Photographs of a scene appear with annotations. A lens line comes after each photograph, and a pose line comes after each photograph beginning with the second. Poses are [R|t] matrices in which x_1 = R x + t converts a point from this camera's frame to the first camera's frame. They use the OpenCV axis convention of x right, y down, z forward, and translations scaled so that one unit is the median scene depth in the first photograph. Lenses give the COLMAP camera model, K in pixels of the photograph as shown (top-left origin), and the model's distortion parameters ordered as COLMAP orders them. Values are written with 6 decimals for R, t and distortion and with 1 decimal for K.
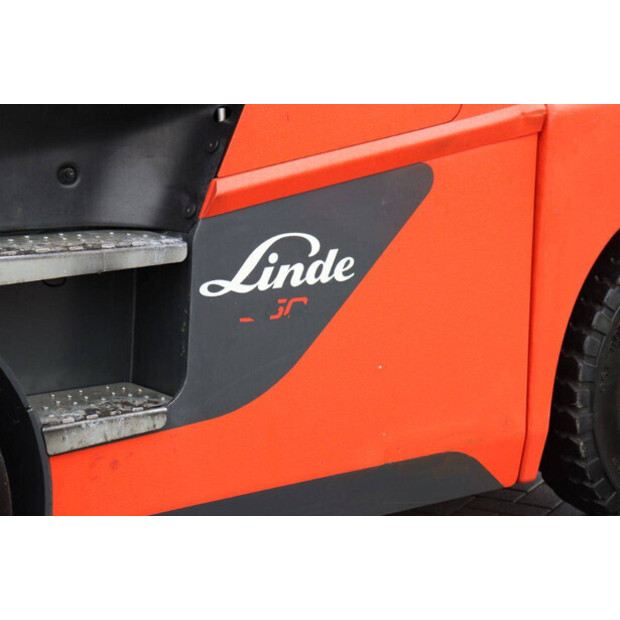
lens RADIAL K [[1455.5, 0, 310.5], [0, 1455.5, 308.8], [0, 0, 1]] dist [0.349012, 0.000000]
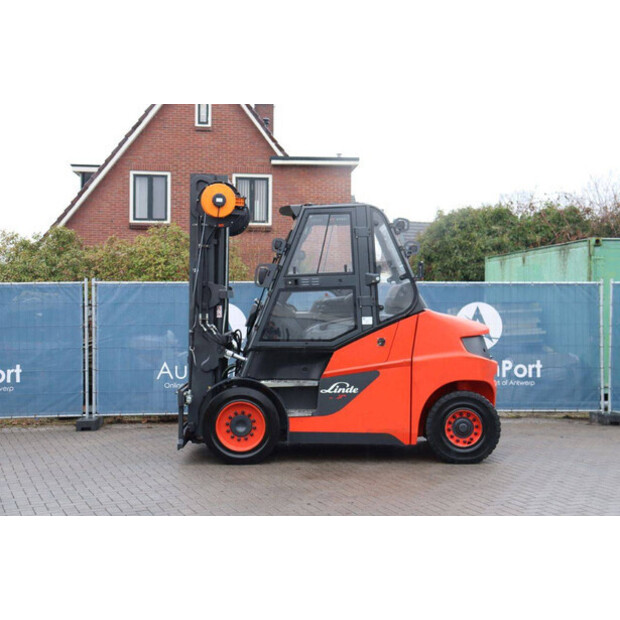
lens RADIAL K [[927.3, 0, 314.4], [0, 927.3, 298.6], [0, 0, 1]] dist [0.128679, 0.000000]
pose [[0.775287, -0.007100, -0.631570, 2.020846], [-0.099069, 0.986193, -0.132700, 0.103972], [0.623792, 0.165449, 0.763879, -1.656589]]
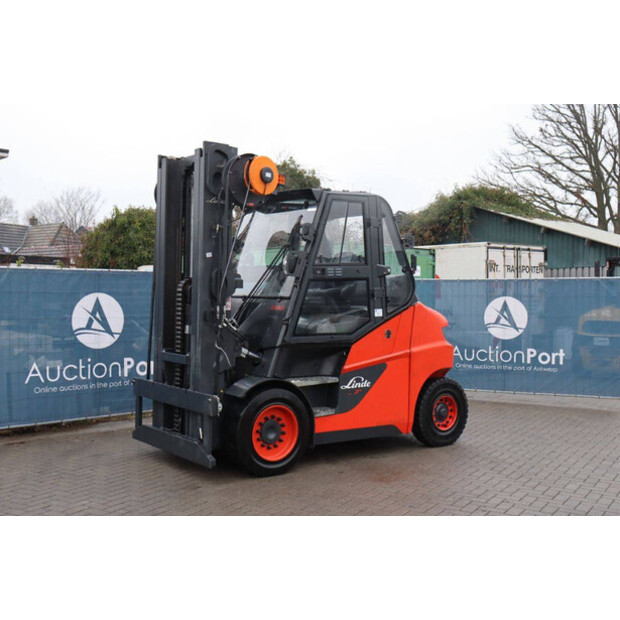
lens RADIAL K [[742.2, 0, 307.6], [0, 742.2, 304.0], [0, 0, 1]] dist [0.037912, 0.000000]
pose [[0.998935, 0.004599, -0.045912, -0.071715], [-0.011564, 0.988217, -0.152620, 0.094284], [0.044669, 0.152988, 0.987218, -1.594646]]
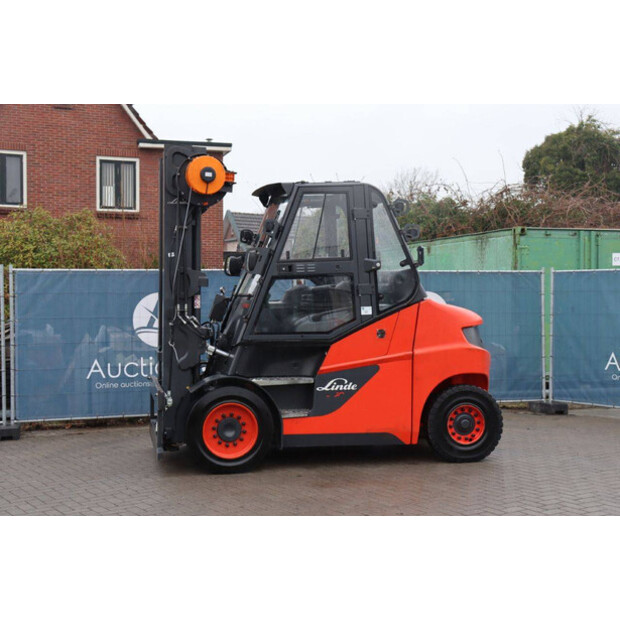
lens RADIAL K [[916.6, 0, 311.0], [0, 916.6, 299.3], [0, 0, 1]] dist [0.113937, 0.000000]
pose [[0.887626, -0.005134, -0.460536, 1.289053], [-0.067374, 0.987734, -0.140866, 0.121134], [0.455610, 0.156064, 0.876392, -1.711637]]
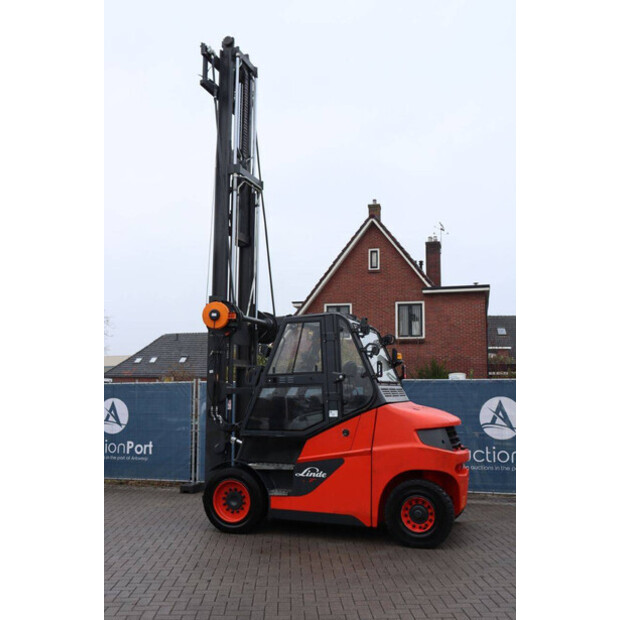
lens RADIAL K [[630.9, 0, 306.9], [0, 630.9, 313.0], [0, 0, 1]] dist [-0.038176, 0.000000]
pose [[0.506579, -0.115816, -0.854380, 2.276826], [-0.139105, 0.966976, -0.213558, -0.110288], [0.850898, 0.227032, 0.473739, -0.395885]]
